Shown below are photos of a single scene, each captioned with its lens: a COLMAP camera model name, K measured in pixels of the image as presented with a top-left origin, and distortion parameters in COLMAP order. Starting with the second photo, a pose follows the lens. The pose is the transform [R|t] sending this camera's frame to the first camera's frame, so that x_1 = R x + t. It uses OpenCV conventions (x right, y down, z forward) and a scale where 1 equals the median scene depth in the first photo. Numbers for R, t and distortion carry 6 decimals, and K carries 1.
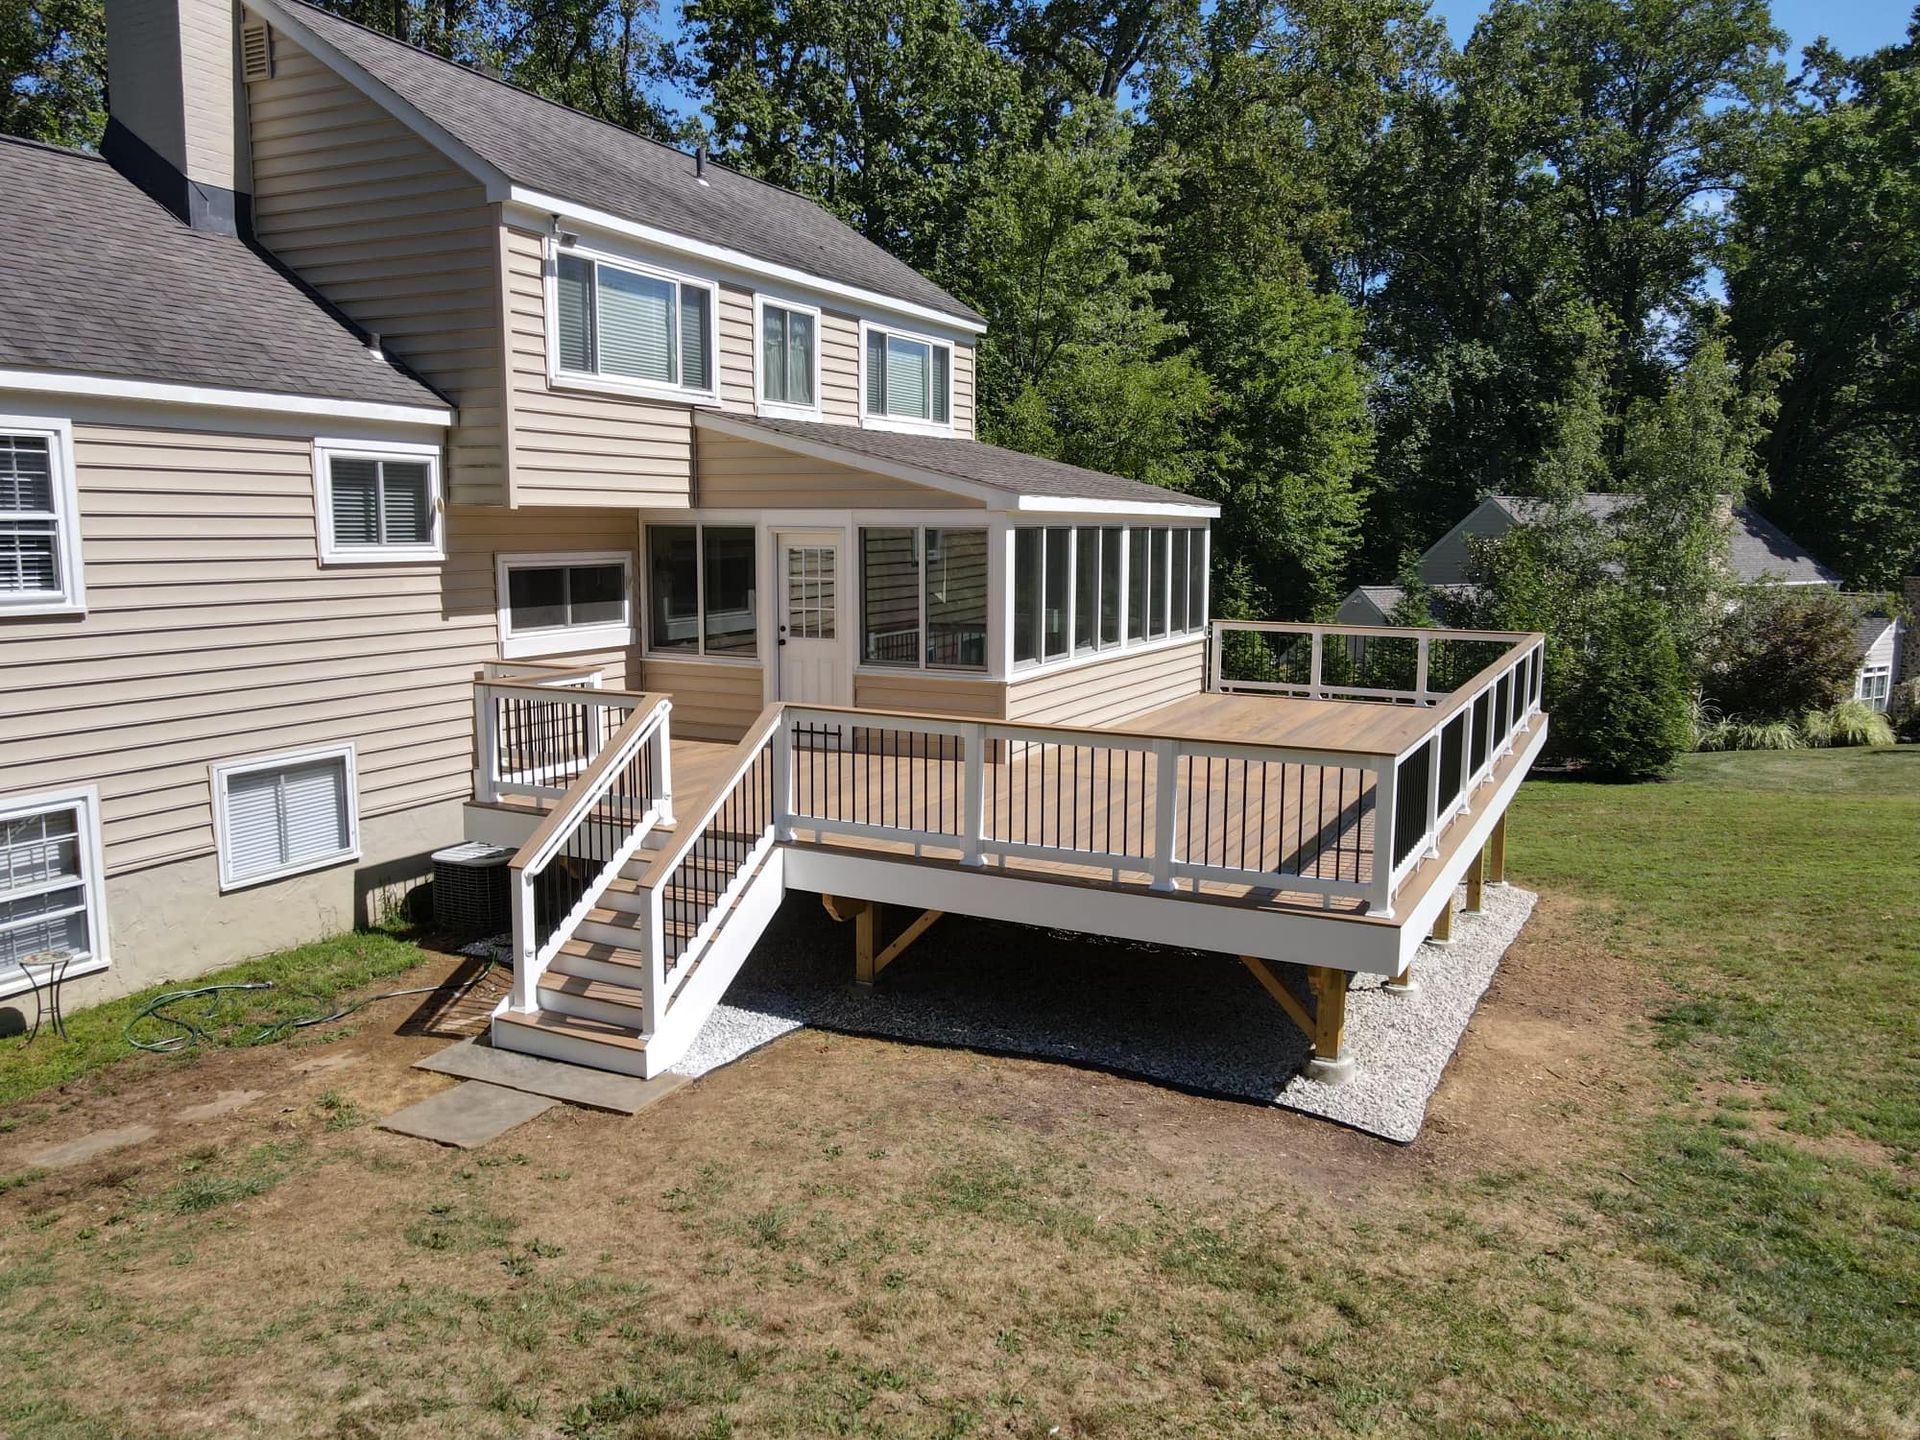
lens RADIAL K [[1404.0, 0, 966.6], [0, 1404.0, 717.0], [0, 0, 1]] dist [0.022047, 0.000707]
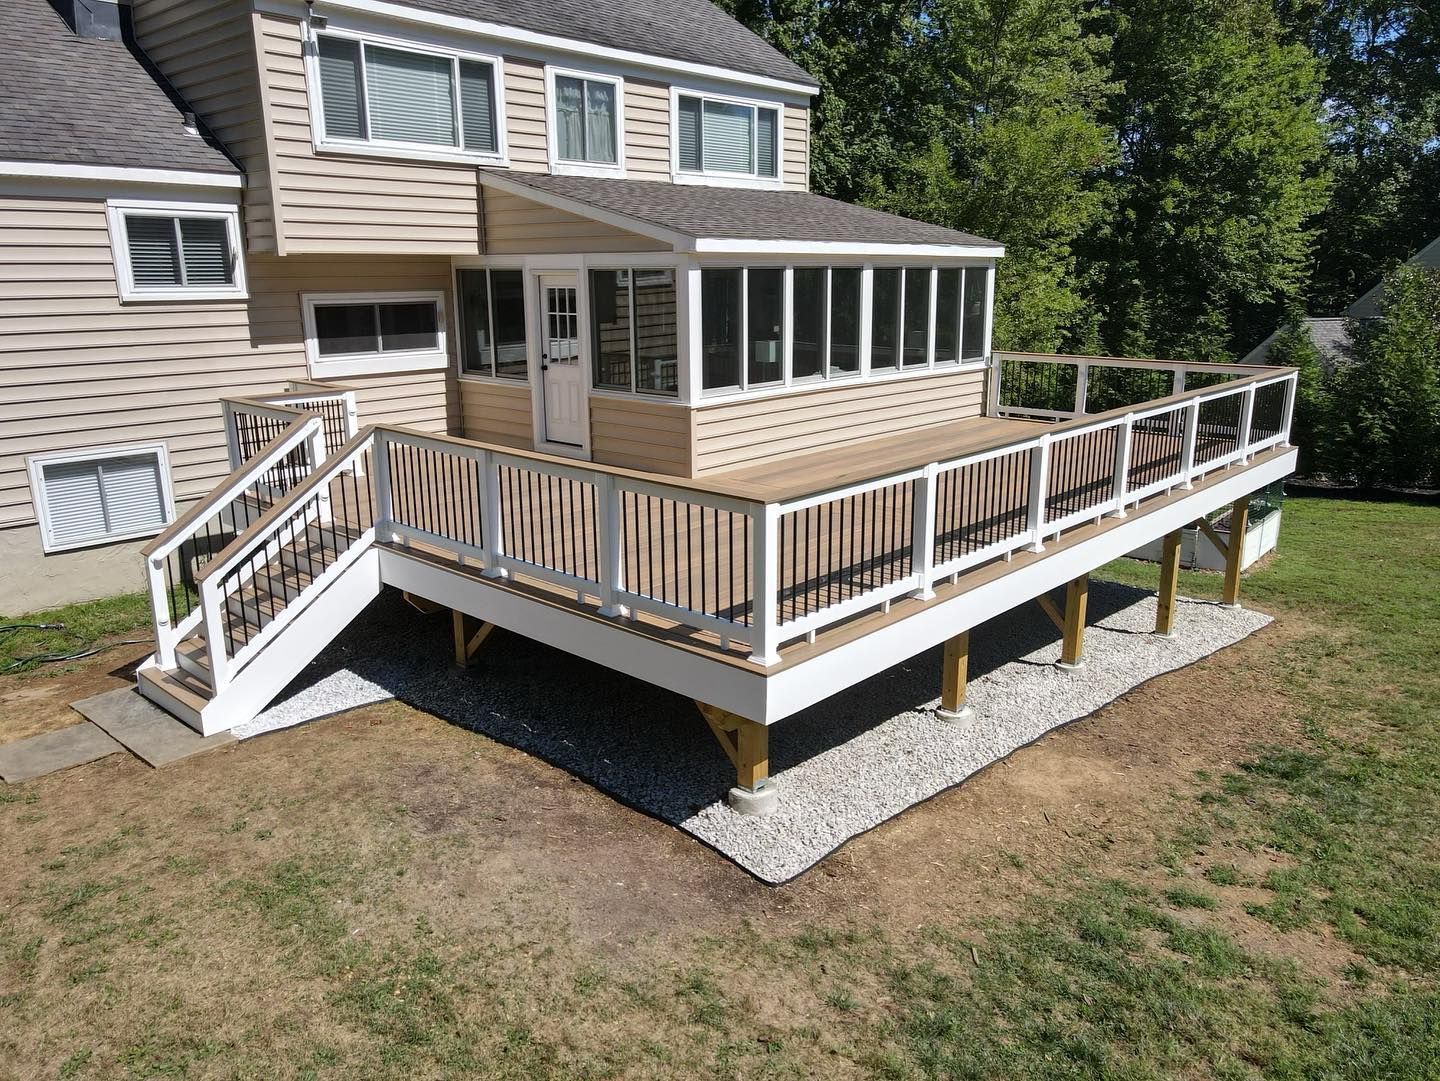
lens RADIAL K [[1053.0, 0, 722.4], [0, 1053.0, 539.1], [0, 0, 1]] dist [0.022047, 0.000707]
pose [[0.961216, 0.058558, -0.269508, 0.303762], [-0.027435, 0.992655, 0.117831, -0.021016], [0.274428, -0.105867, 0.955762, 0.189216]]
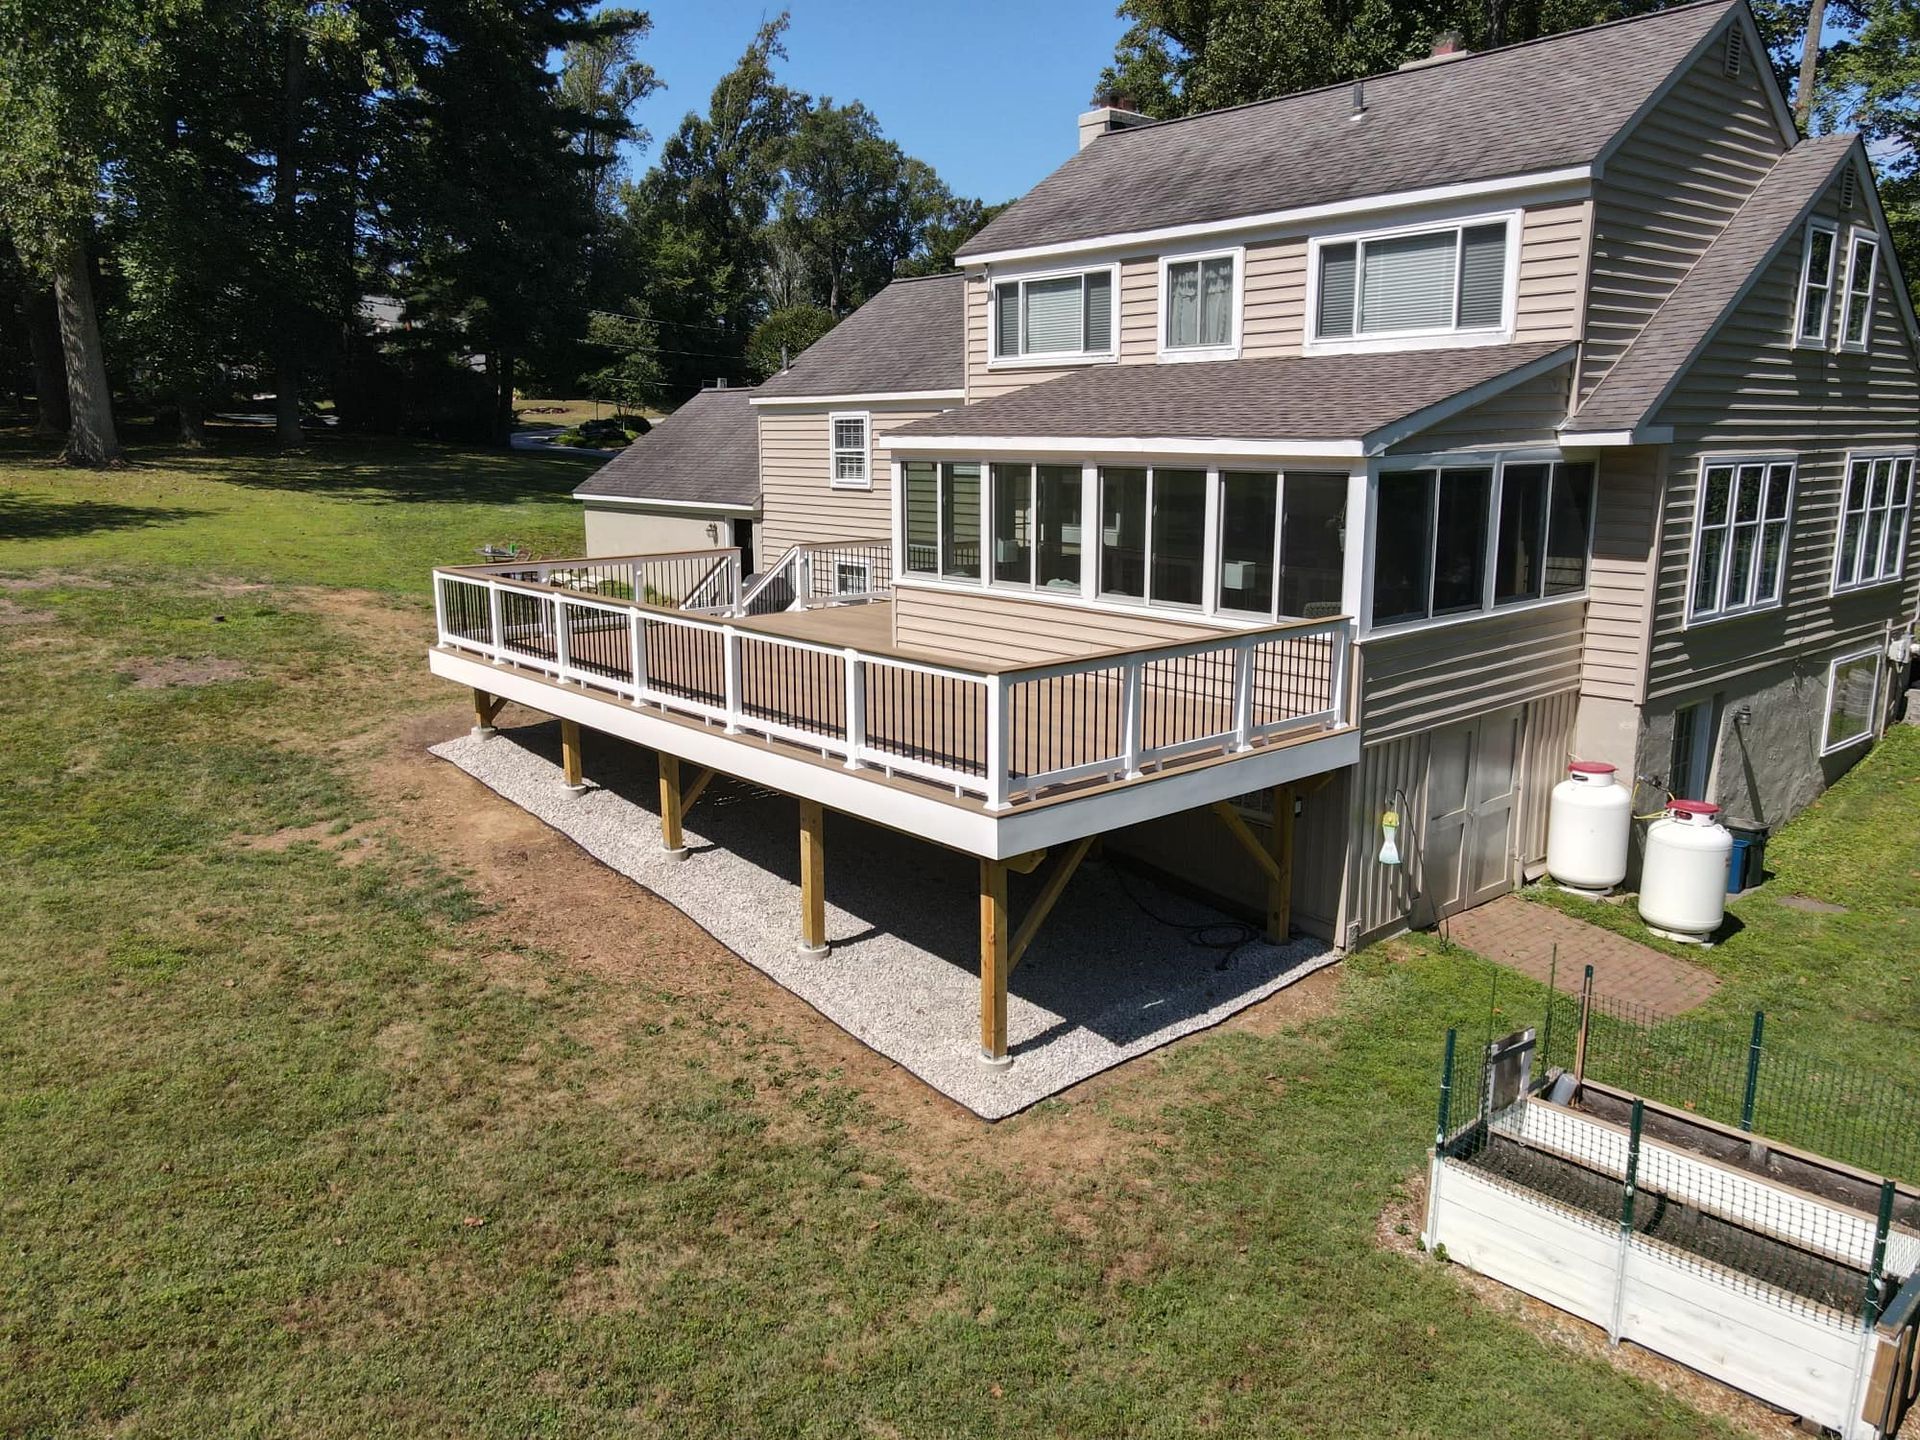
lens RADIAL K [[1404.0, 0, 952.4], [0, 1404.0, 721.2], [0, 0, 1]] dist [0.022047, 0.000707]
pose [[-0.390775, 0.183042, -0.902104, 1.256833], [-0.124537, 0.960505, 0.248839, -0.242429], [0.912023, 0.209585, -0.352545, 1.612086]]
